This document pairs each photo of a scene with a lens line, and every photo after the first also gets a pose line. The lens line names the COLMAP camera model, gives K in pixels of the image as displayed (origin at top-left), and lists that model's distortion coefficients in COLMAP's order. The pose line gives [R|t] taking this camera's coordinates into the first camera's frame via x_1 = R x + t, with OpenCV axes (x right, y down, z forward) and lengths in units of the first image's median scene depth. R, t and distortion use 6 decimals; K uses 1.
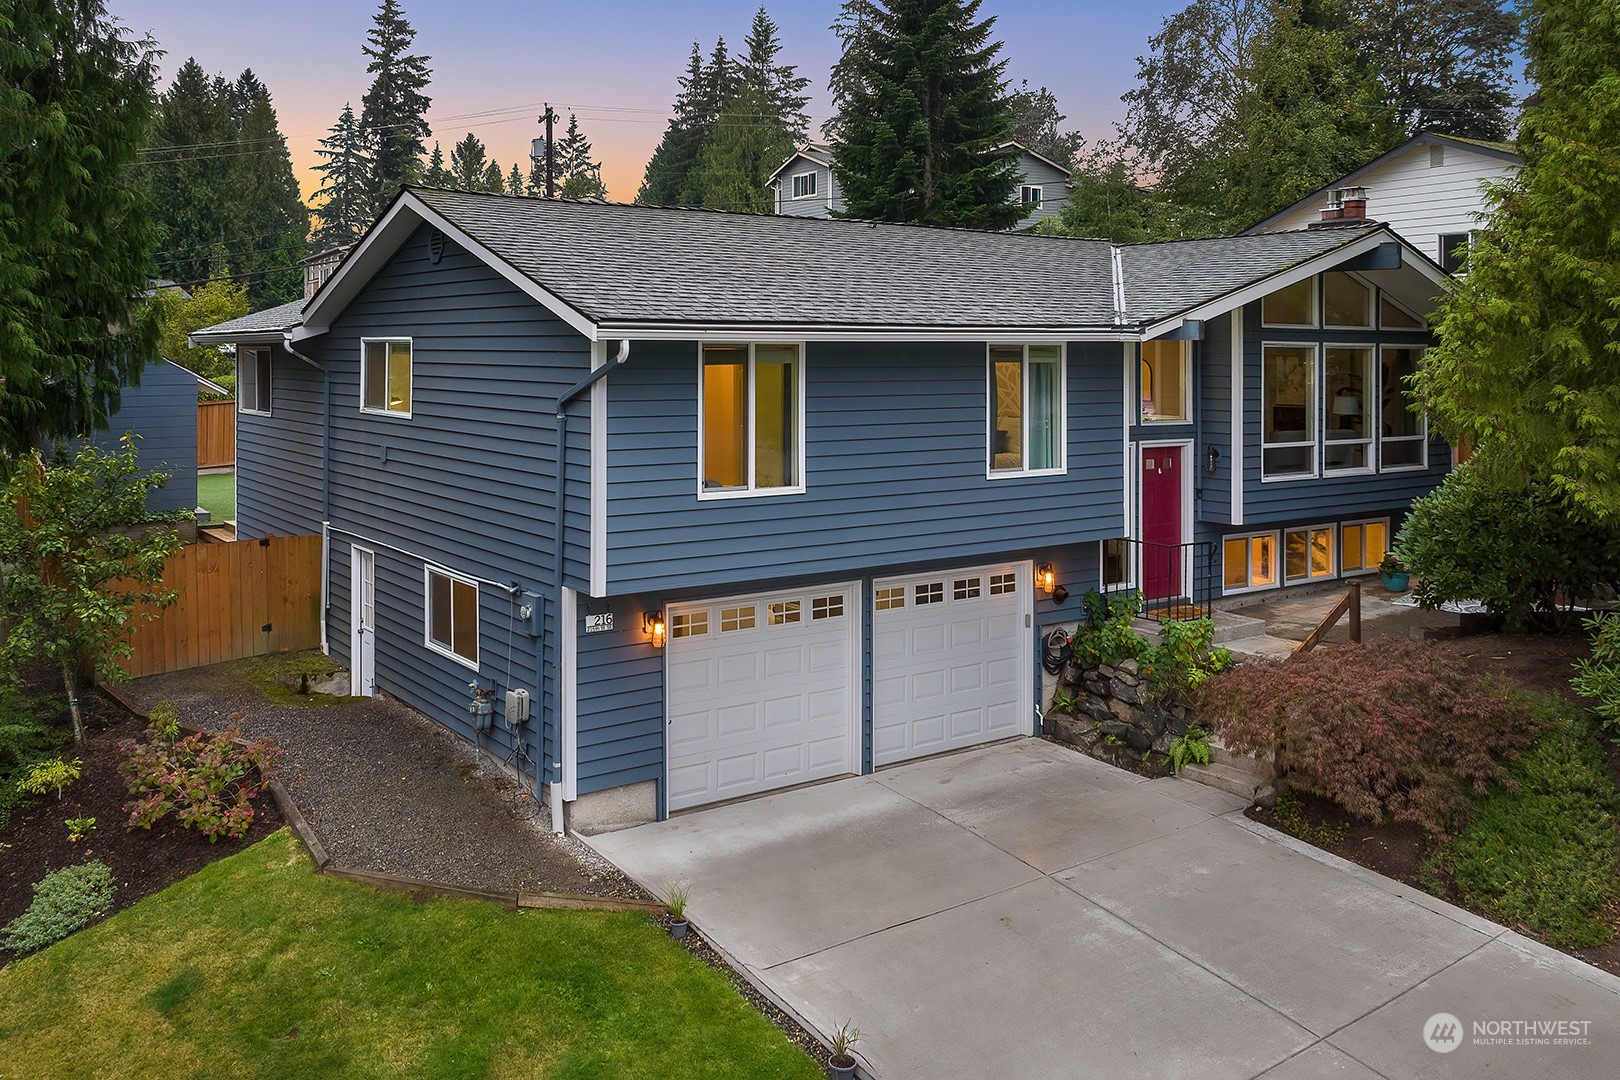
lens RADIAL K [[1185.9, 0, 785.1], [0, 1185.9, 375.7], [0, 0, 1]] dist [-0.012624, -0.000687]
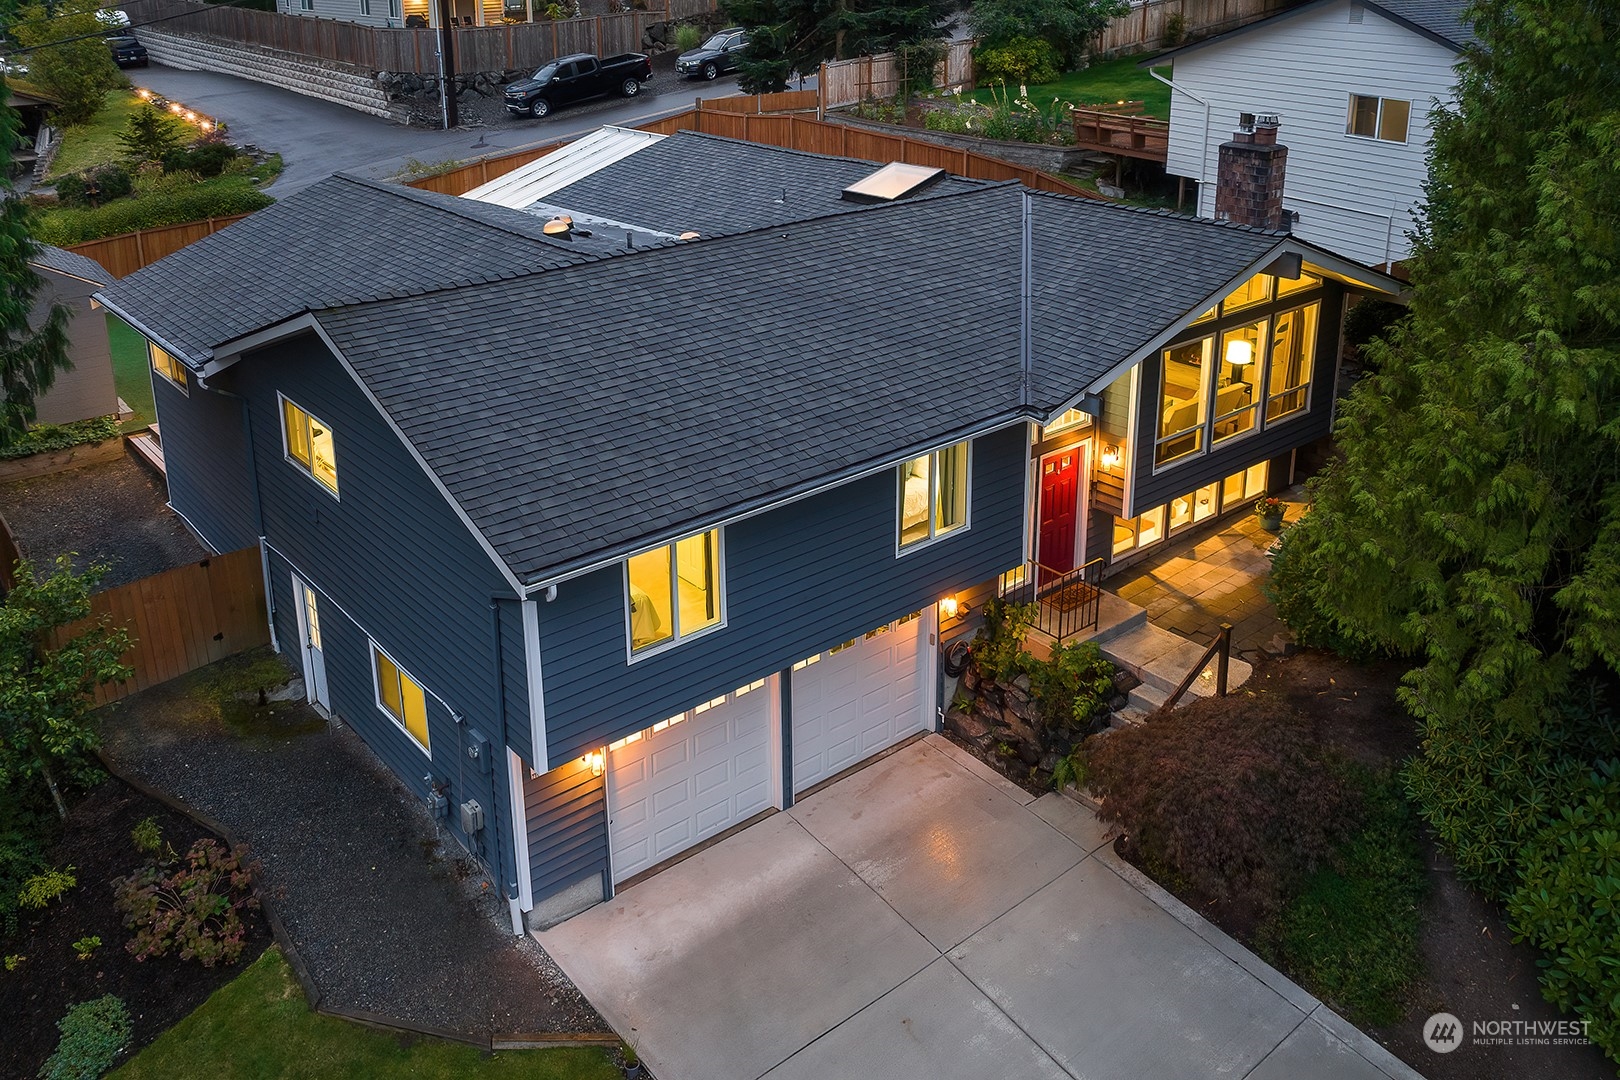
lens RADIAL K [[1197.9, 0, 759.5], [0, 1197.9, 266.7], [0, 0, 1]] dist [-0.012482, -0.000285]
pose [[0.998289, -0.033106, 0.048203, 0.004366], [0.019895, 0.967420, 0.252394, -0.414395], [-0.054988, -0.251004, 0.966423, 0.030294]]
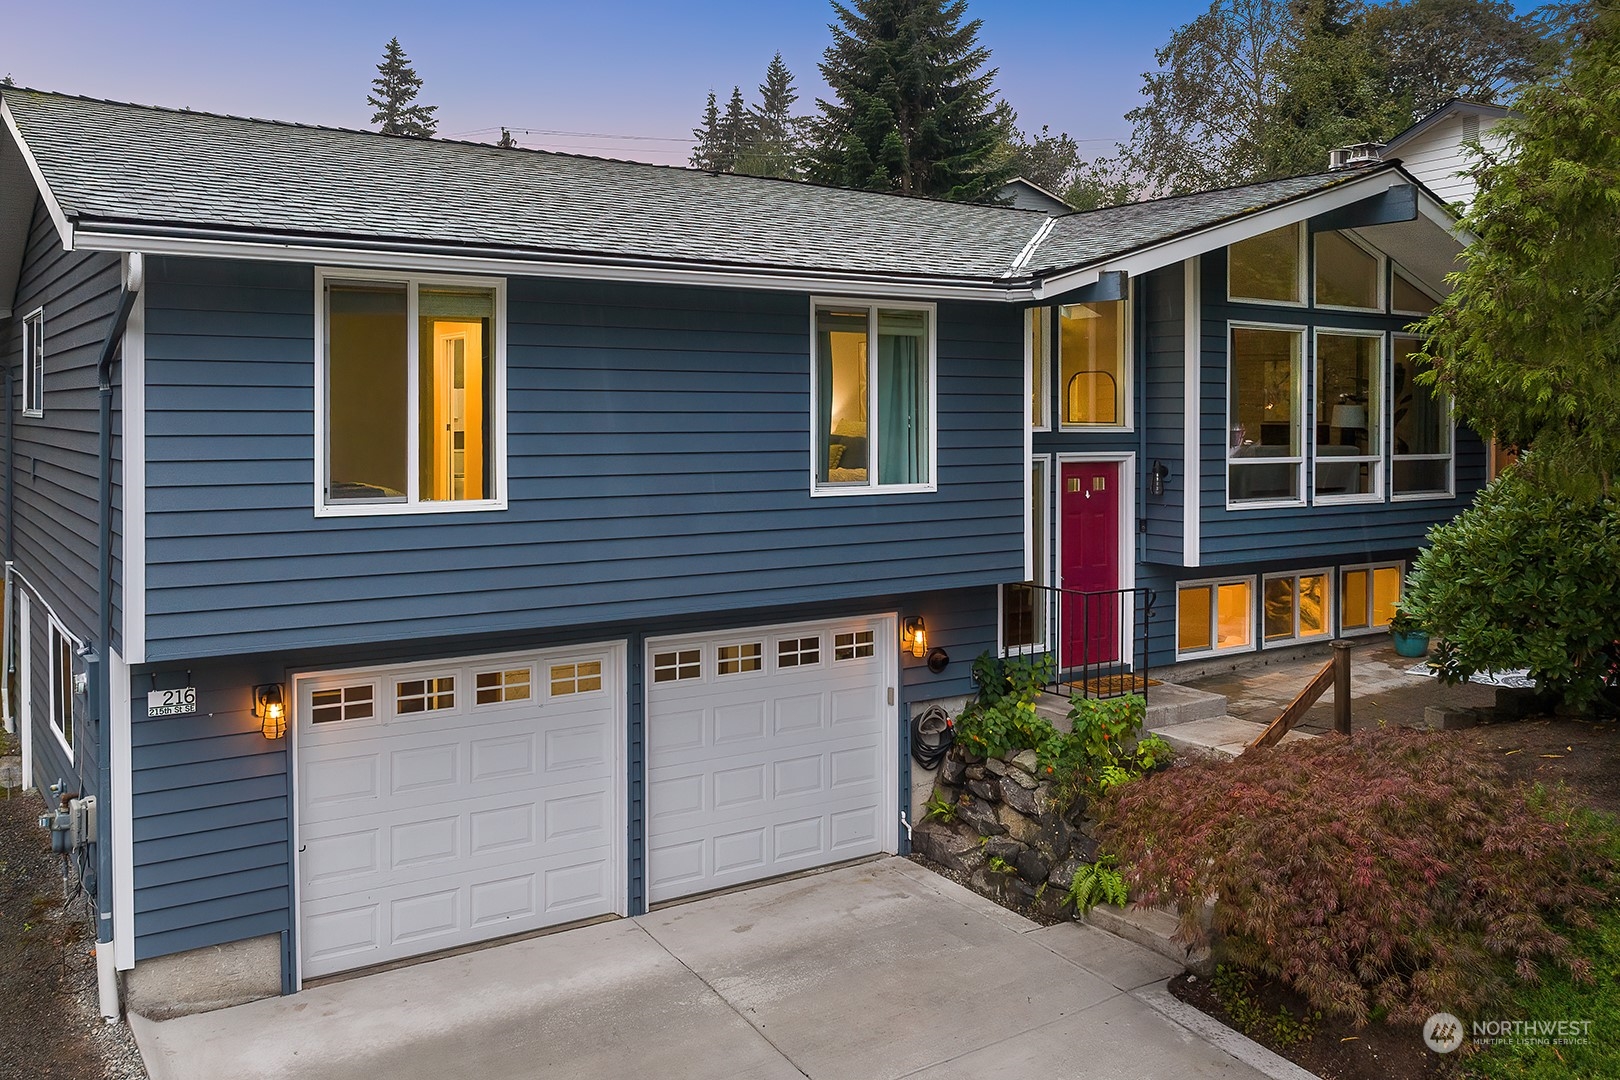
lens RADIAL K [[1176.5, 0, 789.6], [0, 1176.5, 452.3], [0, 0, 1]] dist [-0.014632, 0.001310]
pose [[0.999685, -0.001010, -0.025088, 0.164140], [0.001321, 0.999922, 0.012391, 0.049572], [0.025074, -0.012421, 0.999608, 0.286487]]
